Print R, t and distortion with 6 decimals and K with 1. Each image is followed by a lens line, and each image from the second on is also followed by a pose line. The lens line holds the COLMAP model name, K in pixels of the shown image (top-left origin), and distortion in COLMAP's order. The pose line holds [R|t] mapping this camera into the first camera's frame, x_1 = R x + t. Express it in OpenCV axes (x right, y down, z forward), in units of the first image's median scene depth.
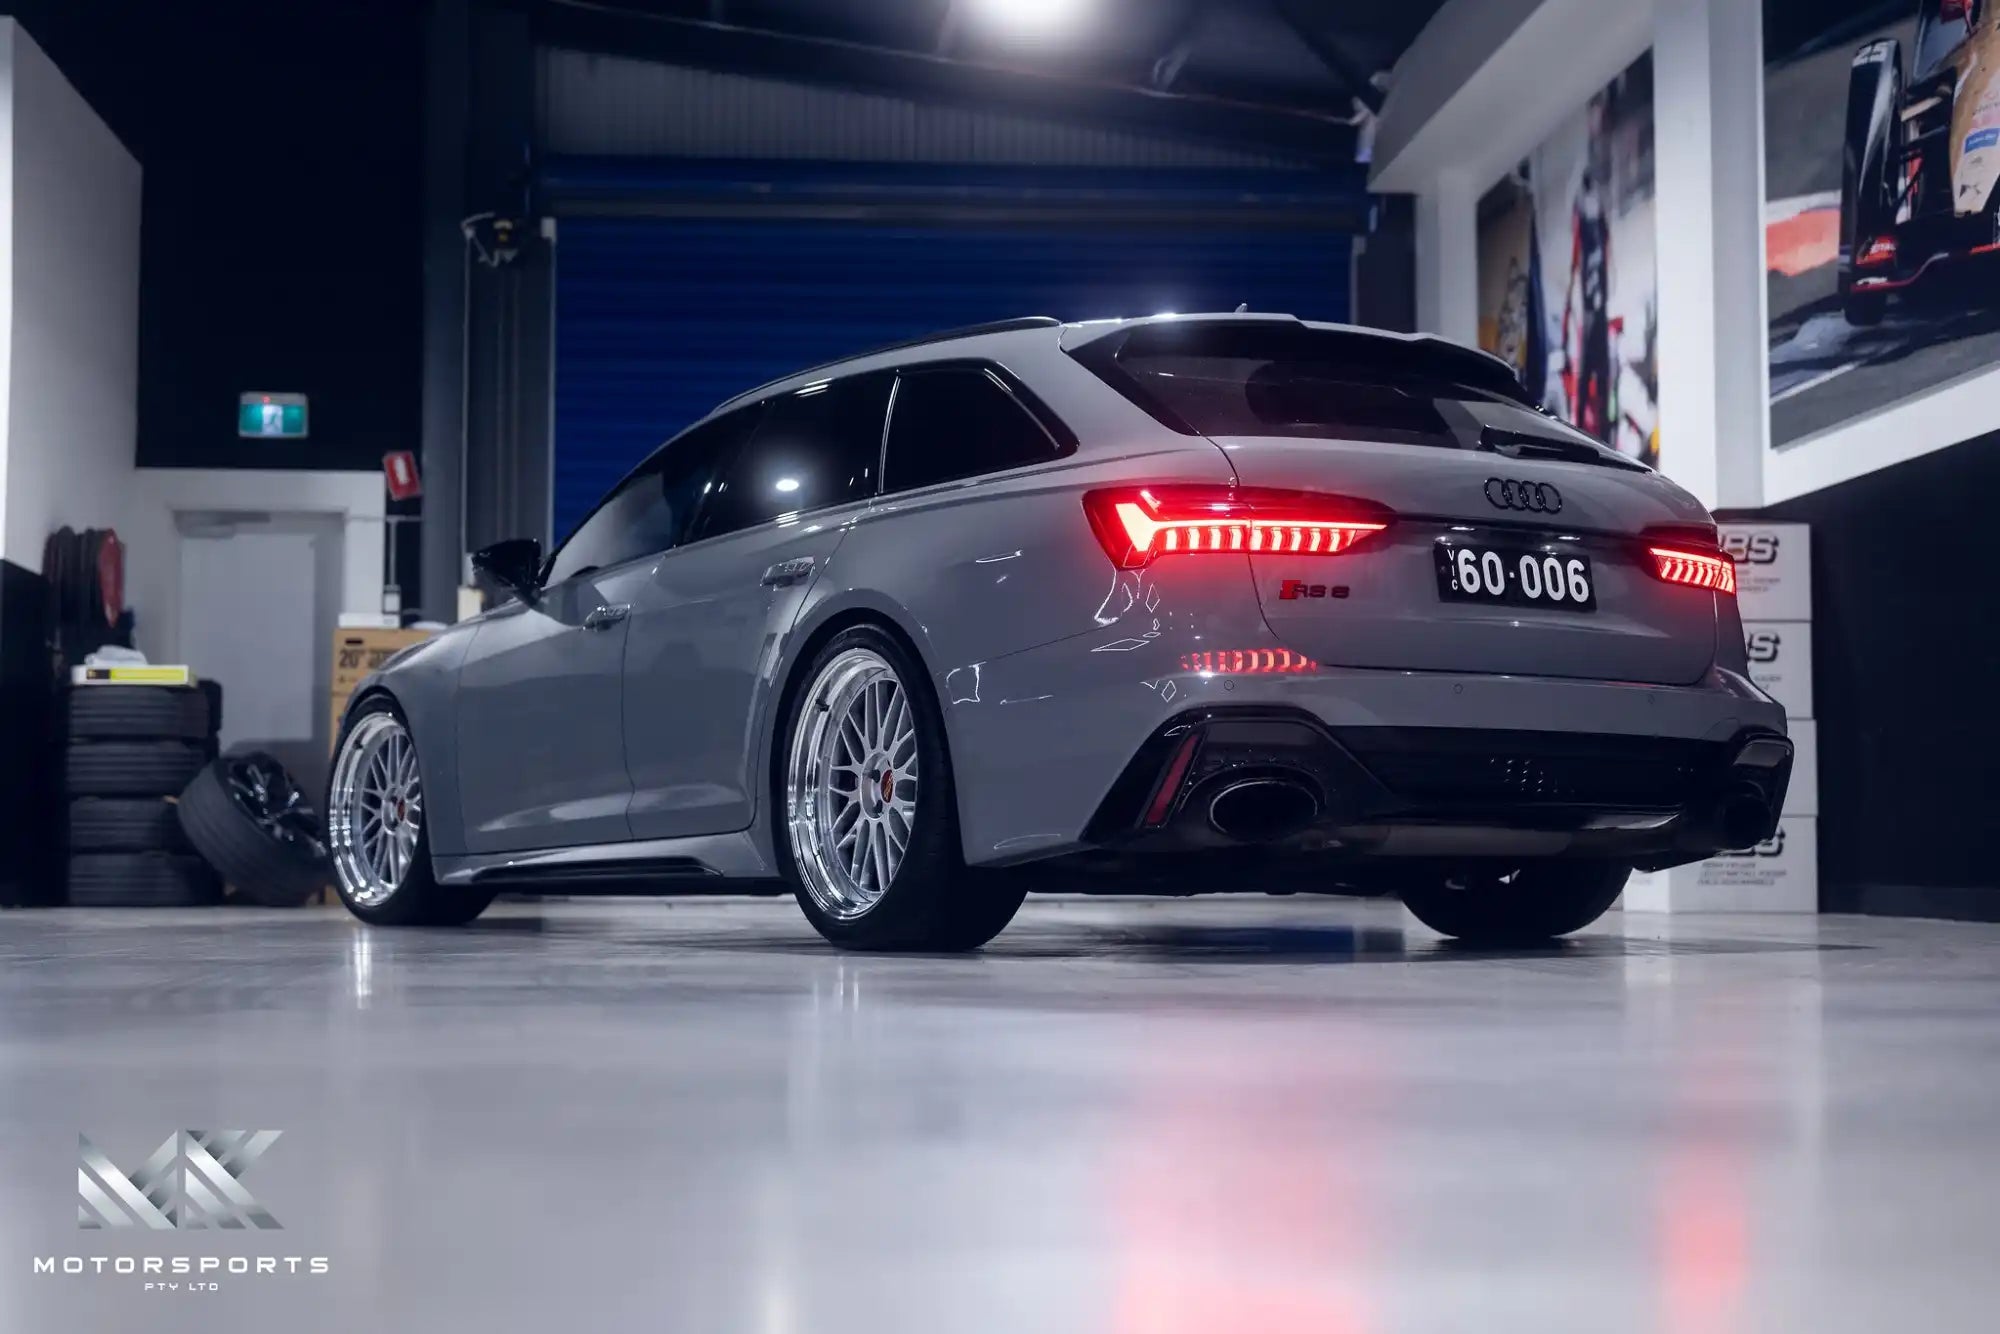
lens RADIAL K [[2937.2, 0, 1000.0], [0, 2937.2, 667.0], [0, 0, 1]] dist [-0.010531, 0.021164]
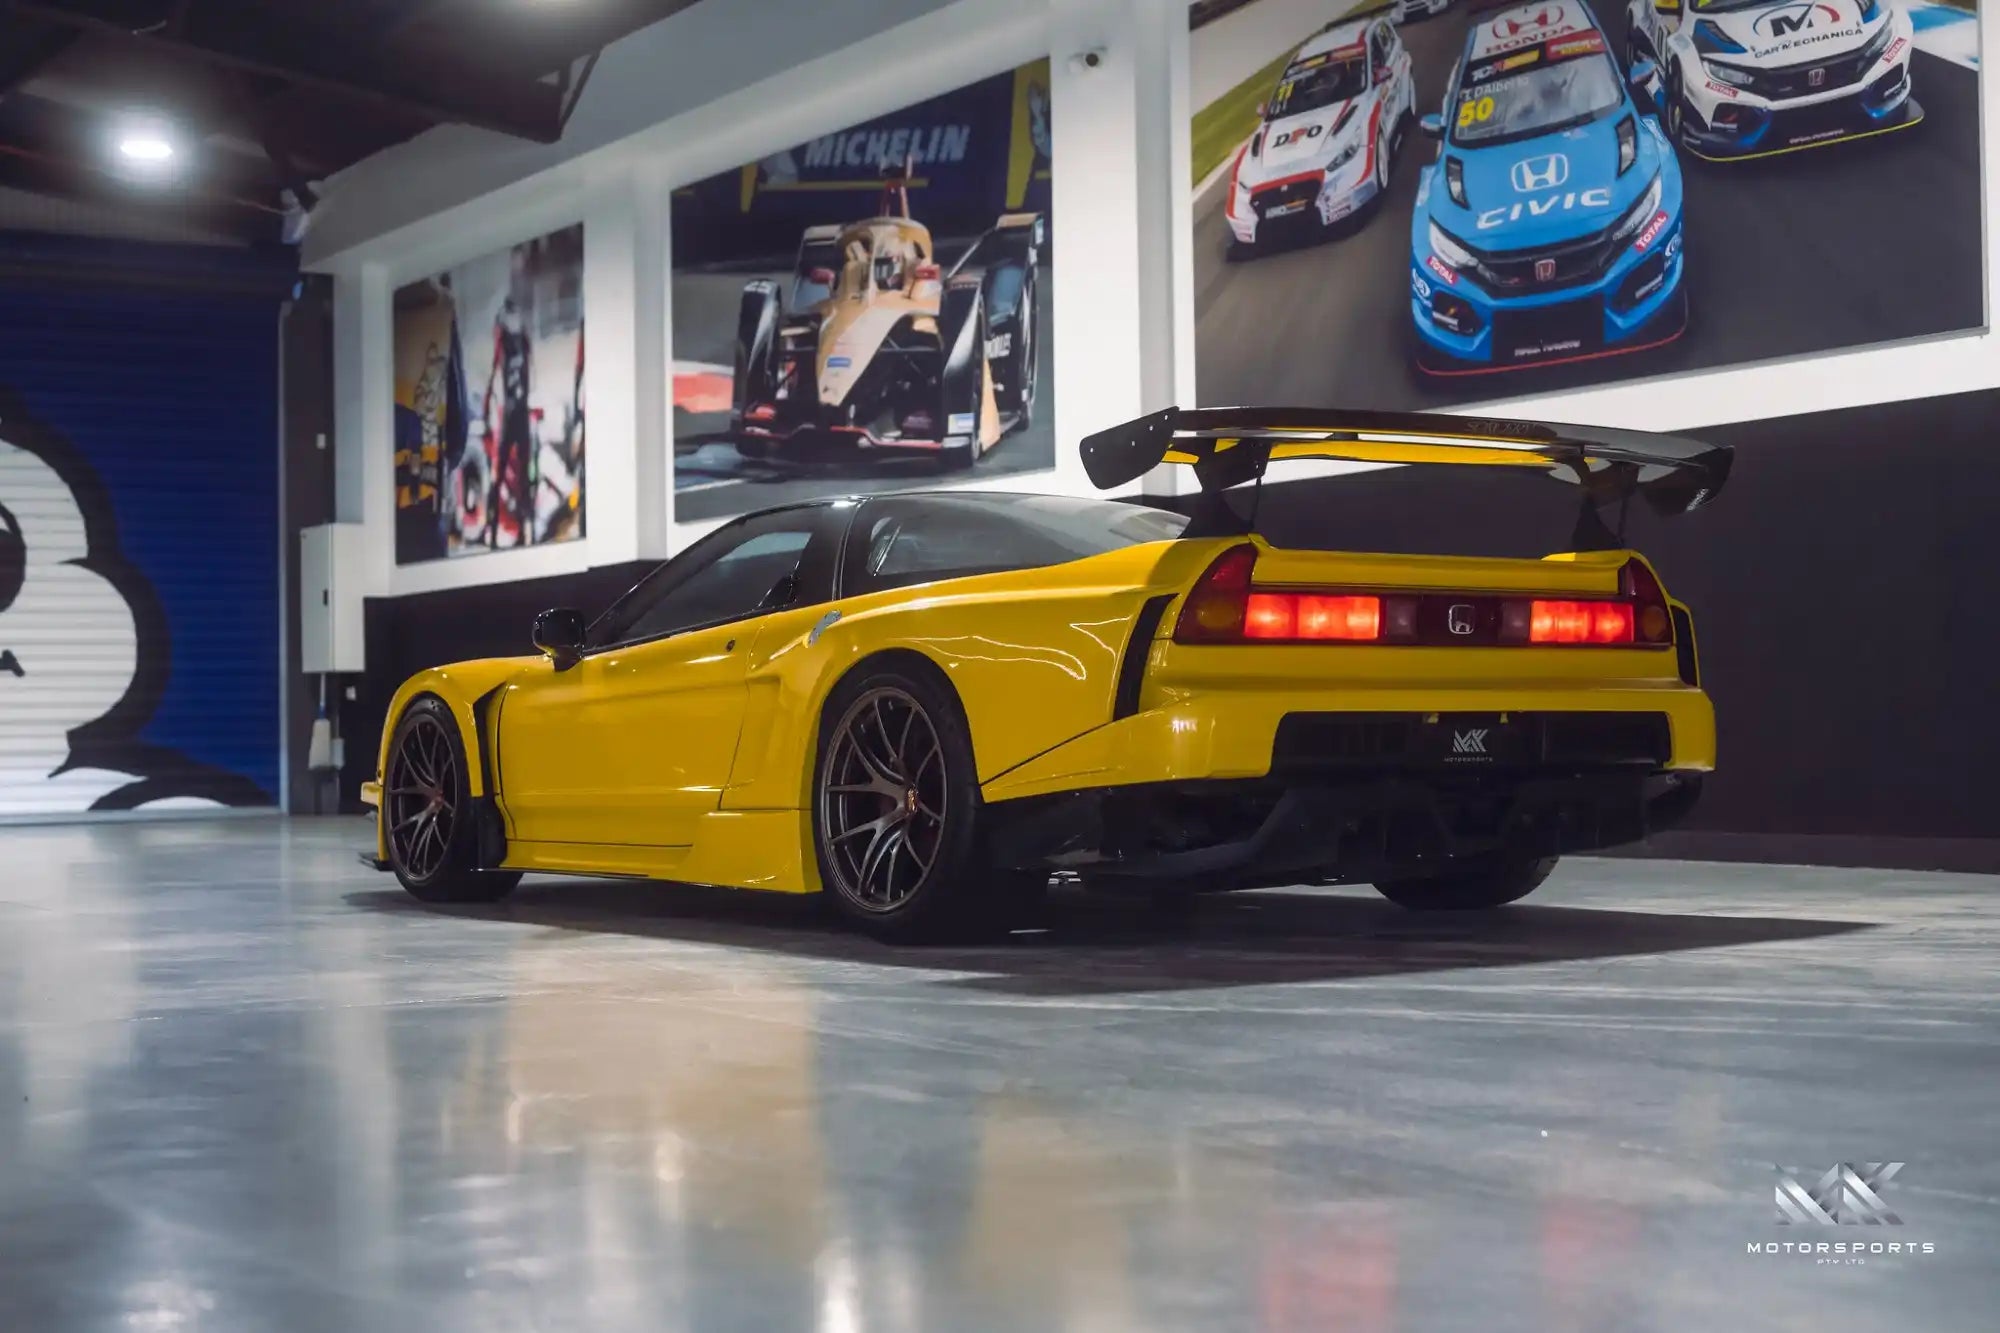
lens RADIAL K [[3034.2, 0, 1000.0], [0, 3034.2, 666.5], [0, 0, 1]] dist [-0.003109, -0.005932]
pose [[0.883975, -0.000650, 0.467533, -0.334381], [-0.018249, 0.999189, 0.035893, -0.060968], [-0.467177, -0.040260, 0.883247, -0.488767]]
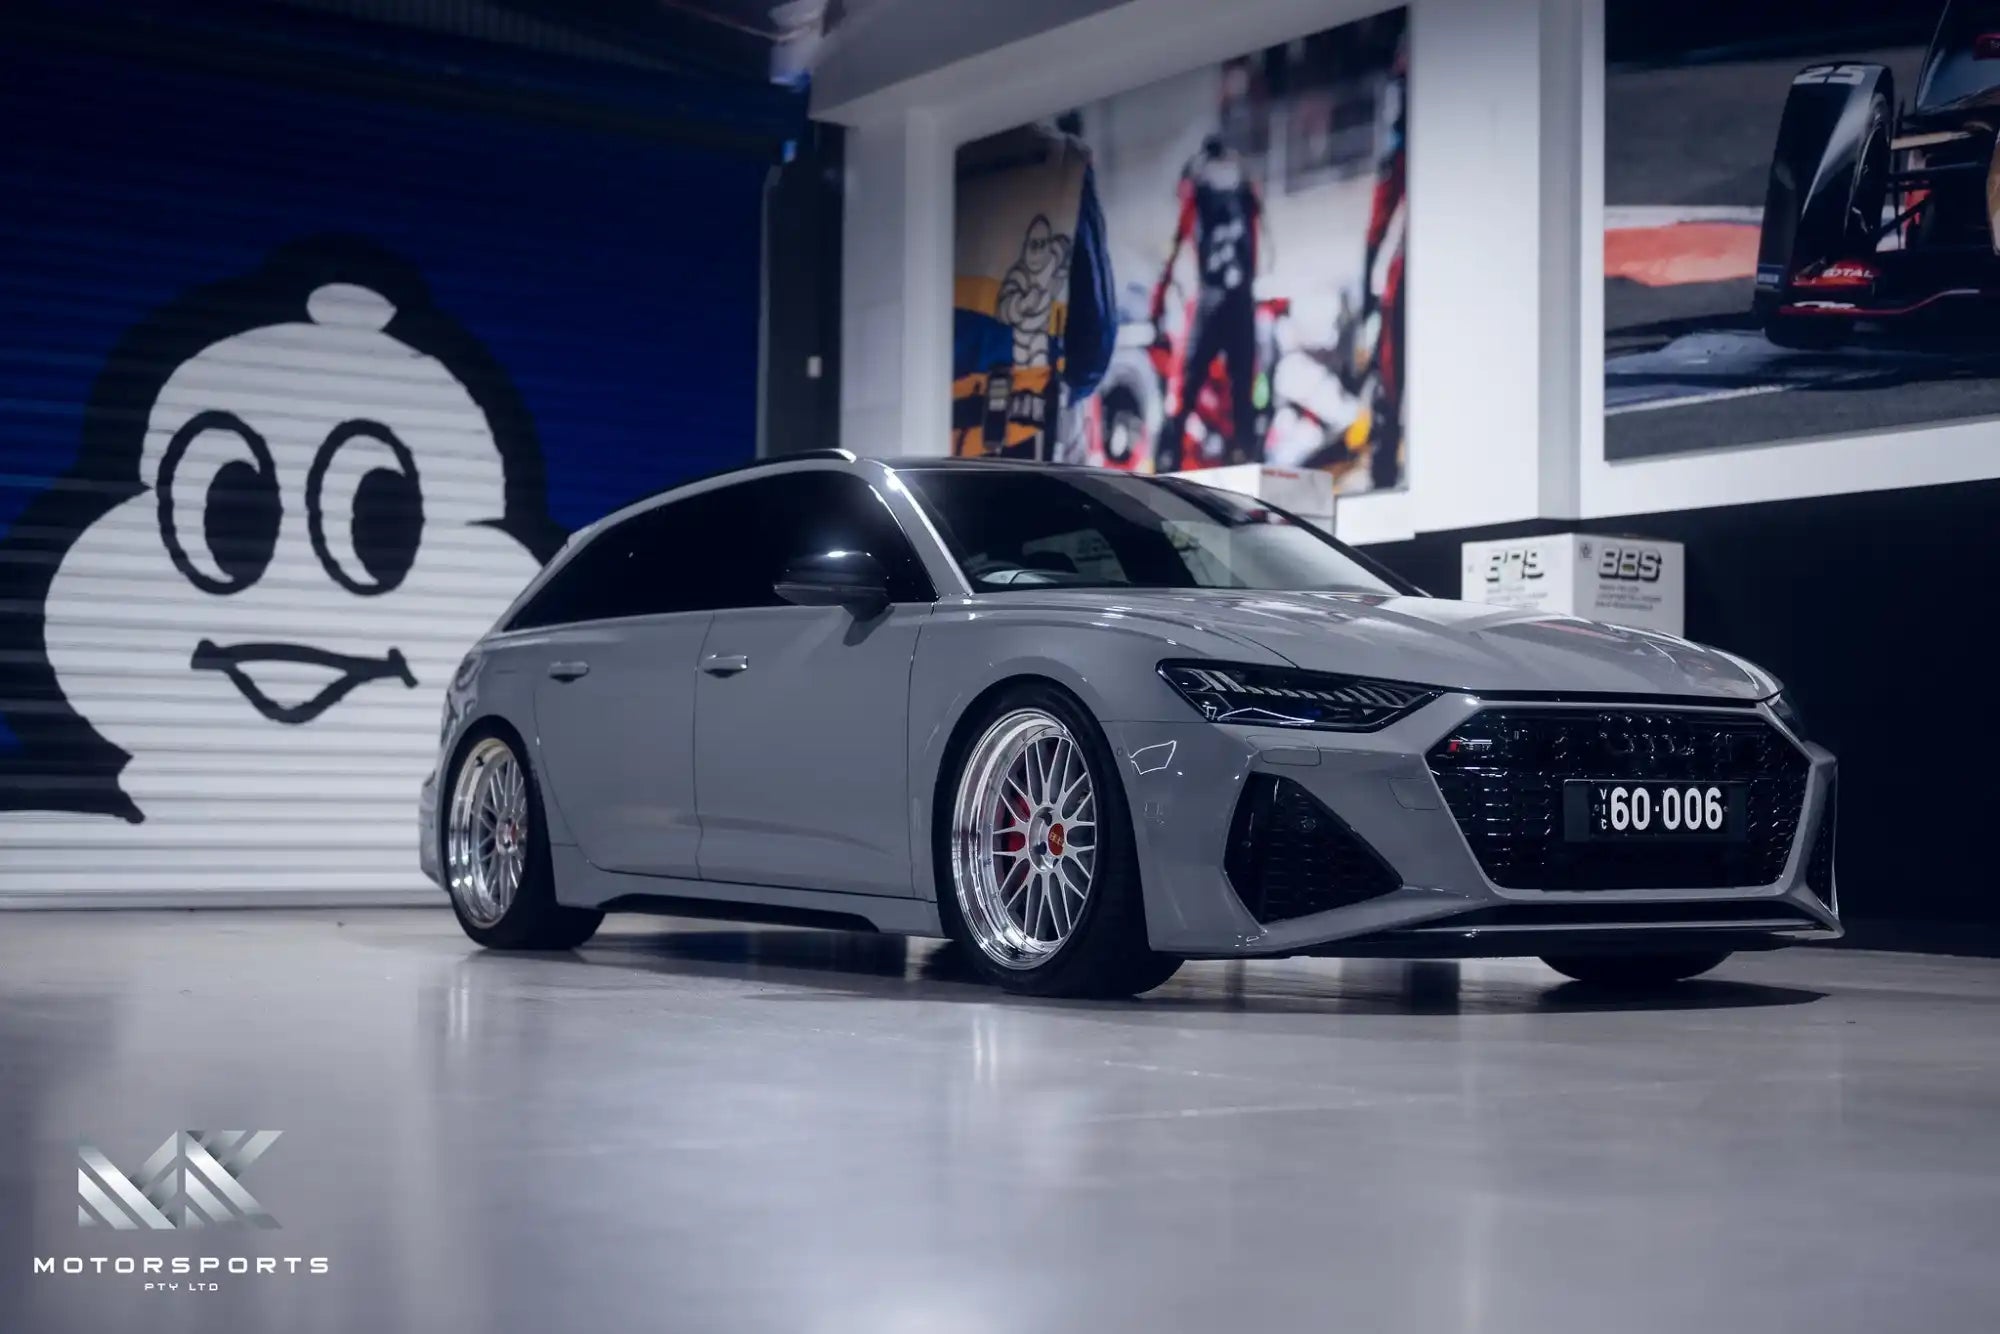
lens RADIAL K [[3034.2, 0, 1000.0], [0, 3034.2, 667.0], [0, 0, 1]] dist [-0.003109, -0.005932]
pose [[0.860322, 0.037620, 0.508360, -0.427494], [-0.046545, 0.998904, 0.004849, -0.001852], [-0.507621, -0.027833, 0.861131, 0.242937]]
